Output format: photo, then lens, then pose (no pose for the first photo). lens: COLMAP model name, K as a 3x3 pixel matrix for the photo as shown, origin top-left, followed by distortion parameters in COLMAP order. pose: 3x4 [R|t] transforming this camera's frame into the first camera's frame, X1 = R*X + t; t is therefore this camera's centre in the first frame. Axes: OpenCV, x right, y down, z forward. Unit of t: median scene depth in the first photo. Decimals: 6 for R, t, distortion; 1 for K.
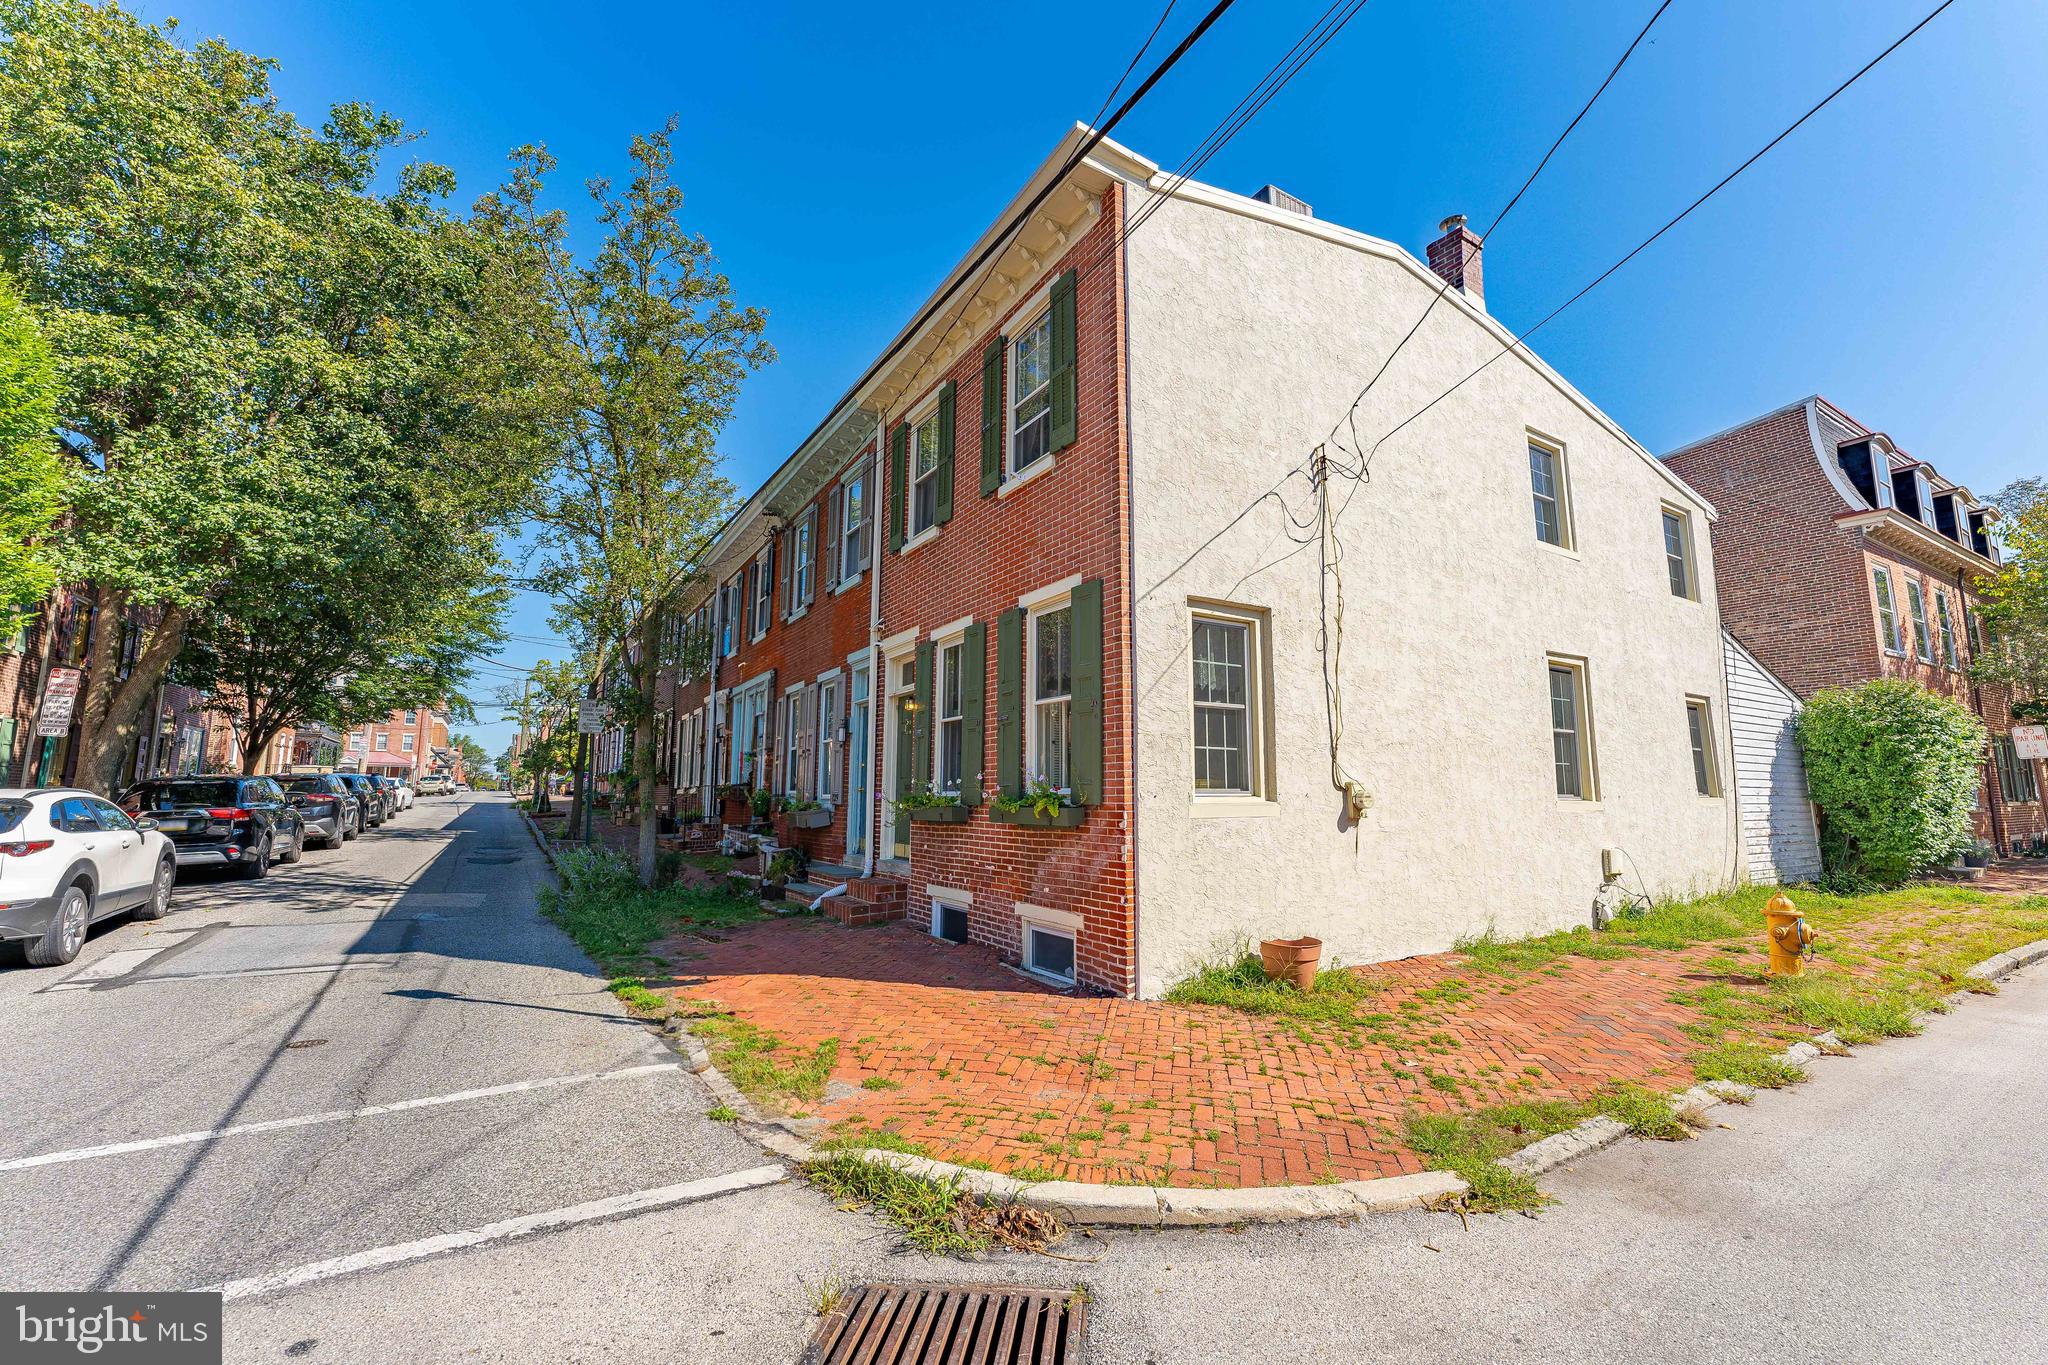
lens RADIAL K [[830.2, 0, 1032.1], [0, 830.2, 689.0], [0, 0, 1]] dist [0.002708, -0.000106]
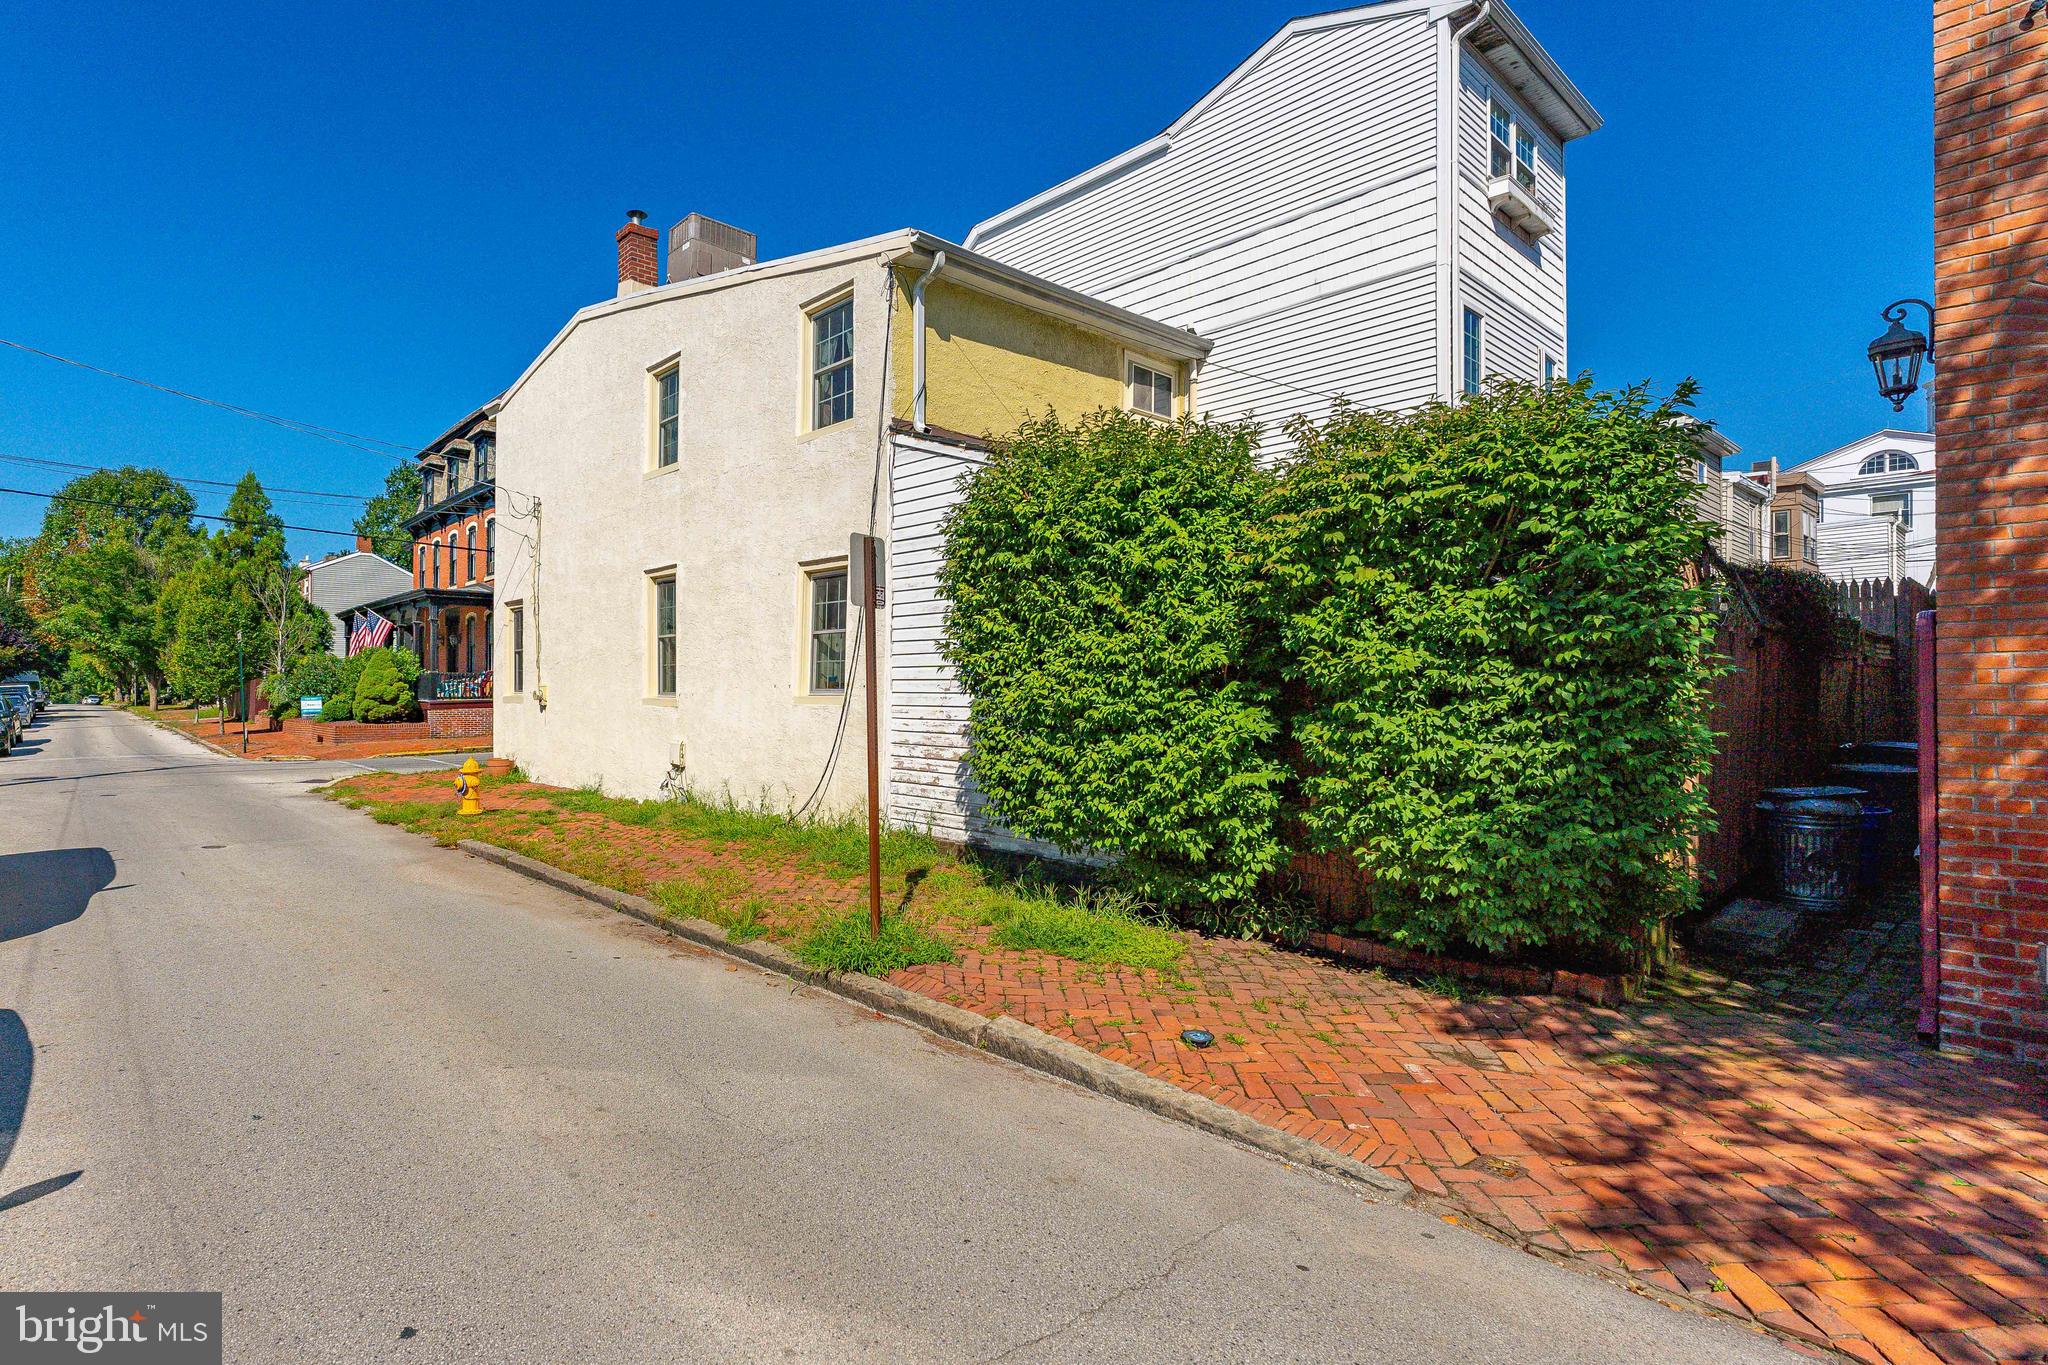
lens RADIAL K [[847.7, 0, 1020.4], [0, 847.7, 680.5], [0, 0, 1]] dist [0.002360, -0.000123]
pose [[0.292313, -0.007888, -0.956290, 2.517653], [0.129635, 0.991063, 0.031451, 0.182690], [0.947496, -0.133162, 0.290723, 1.490119]]
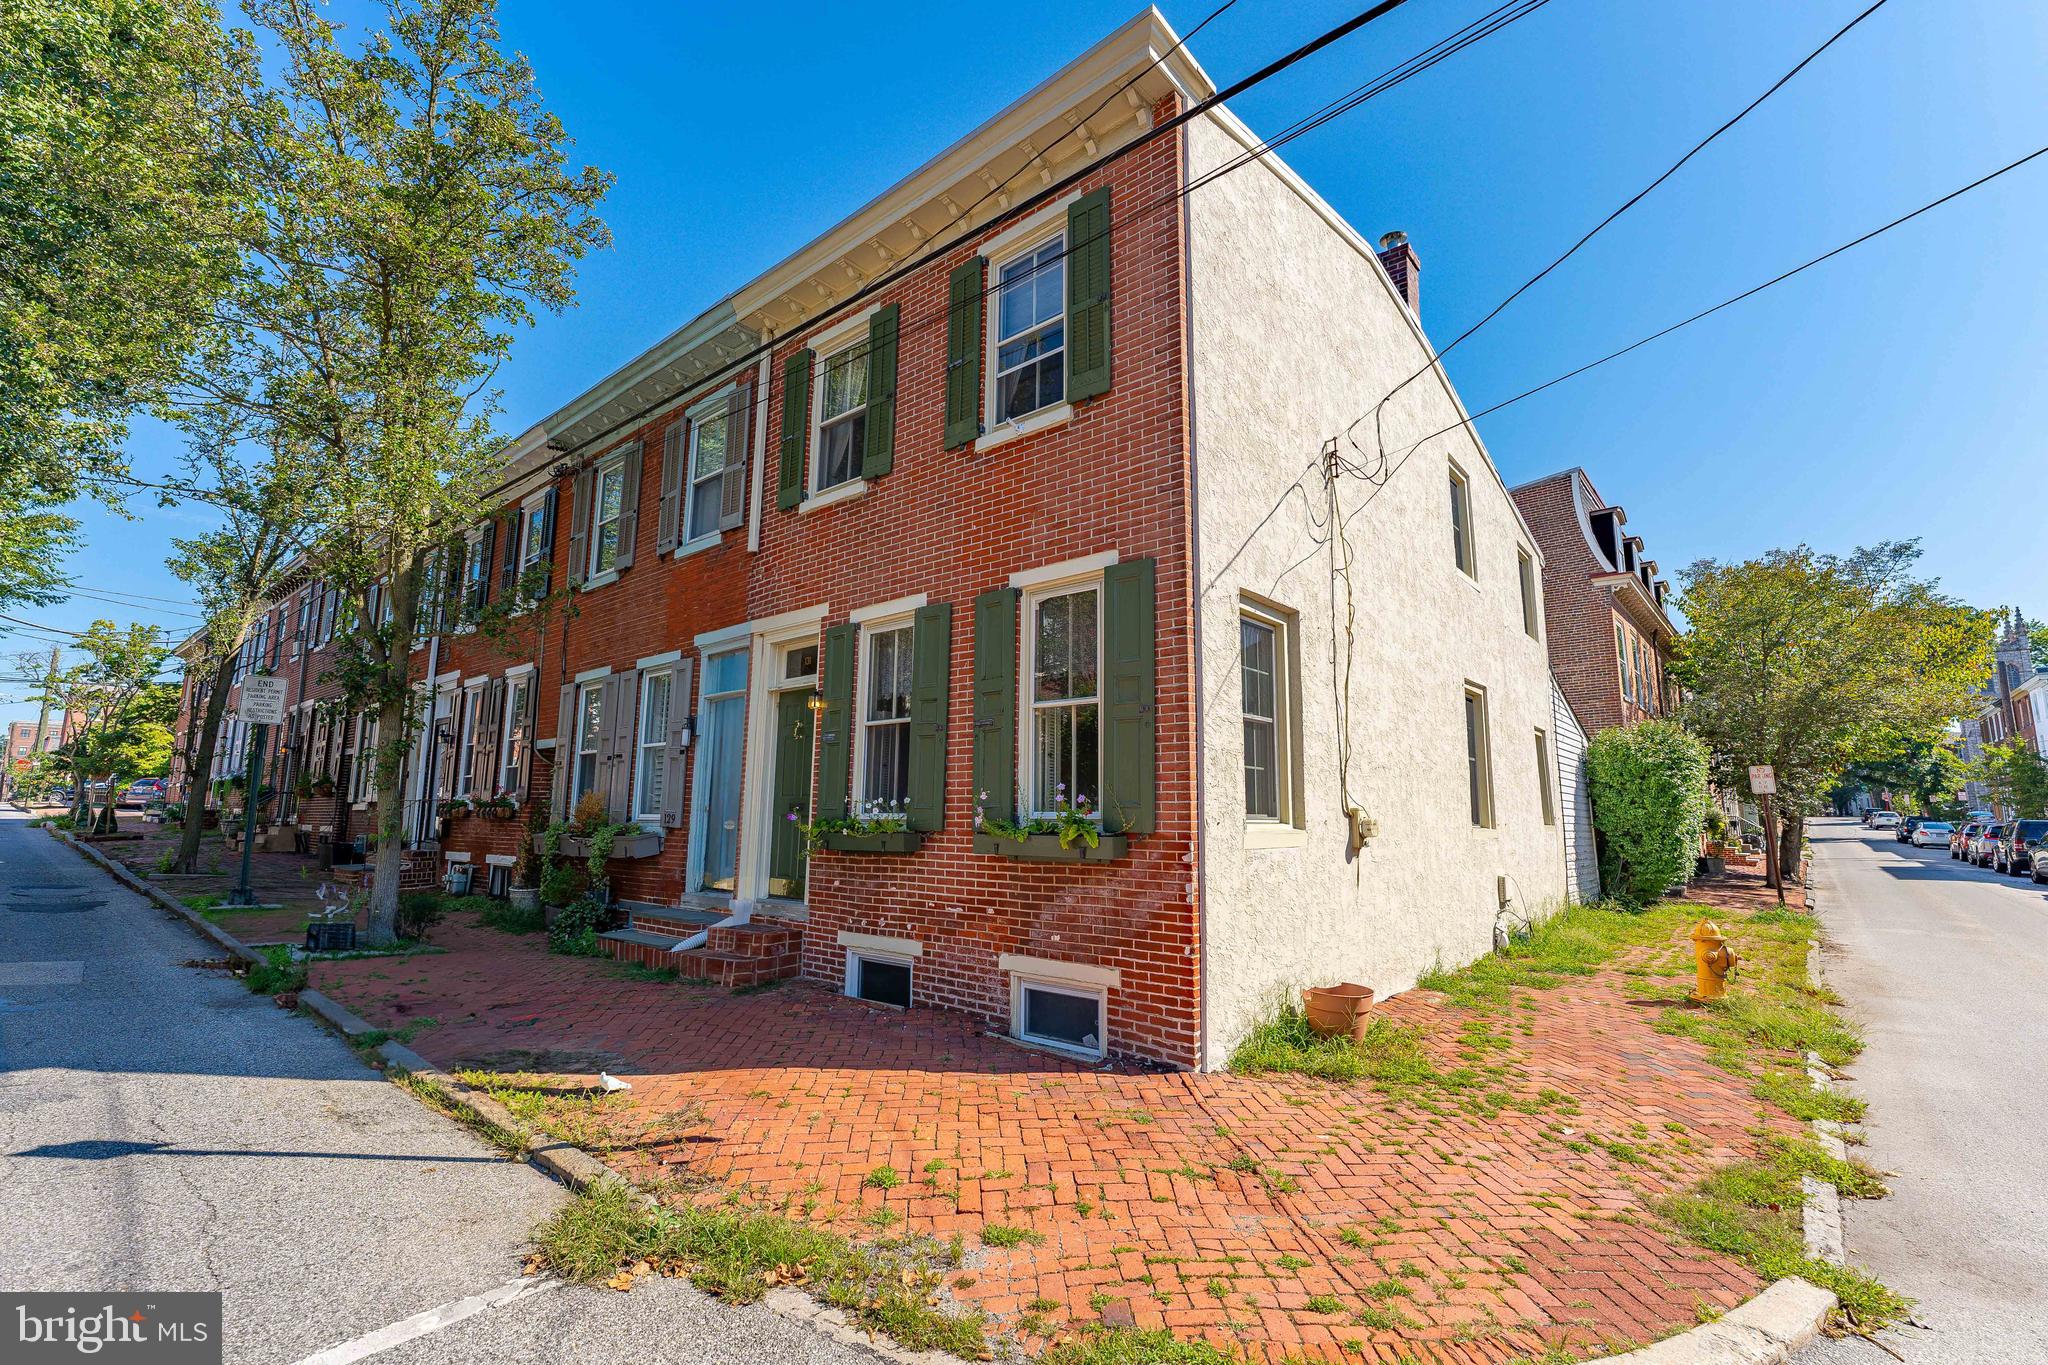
lens RADIAL K [[884.2, 0, 1021.7], [0, 884.2, 689.3], [0, 0, 1]] dist [0.001677, 0.000197]
pose [[0.954853, 0.051100, 0.292652, -0.262337], [-0.046896, 0.998671, -0.021366, 0.019829], [-0.293355, 0.006677, 0.955980, 0.178693]]
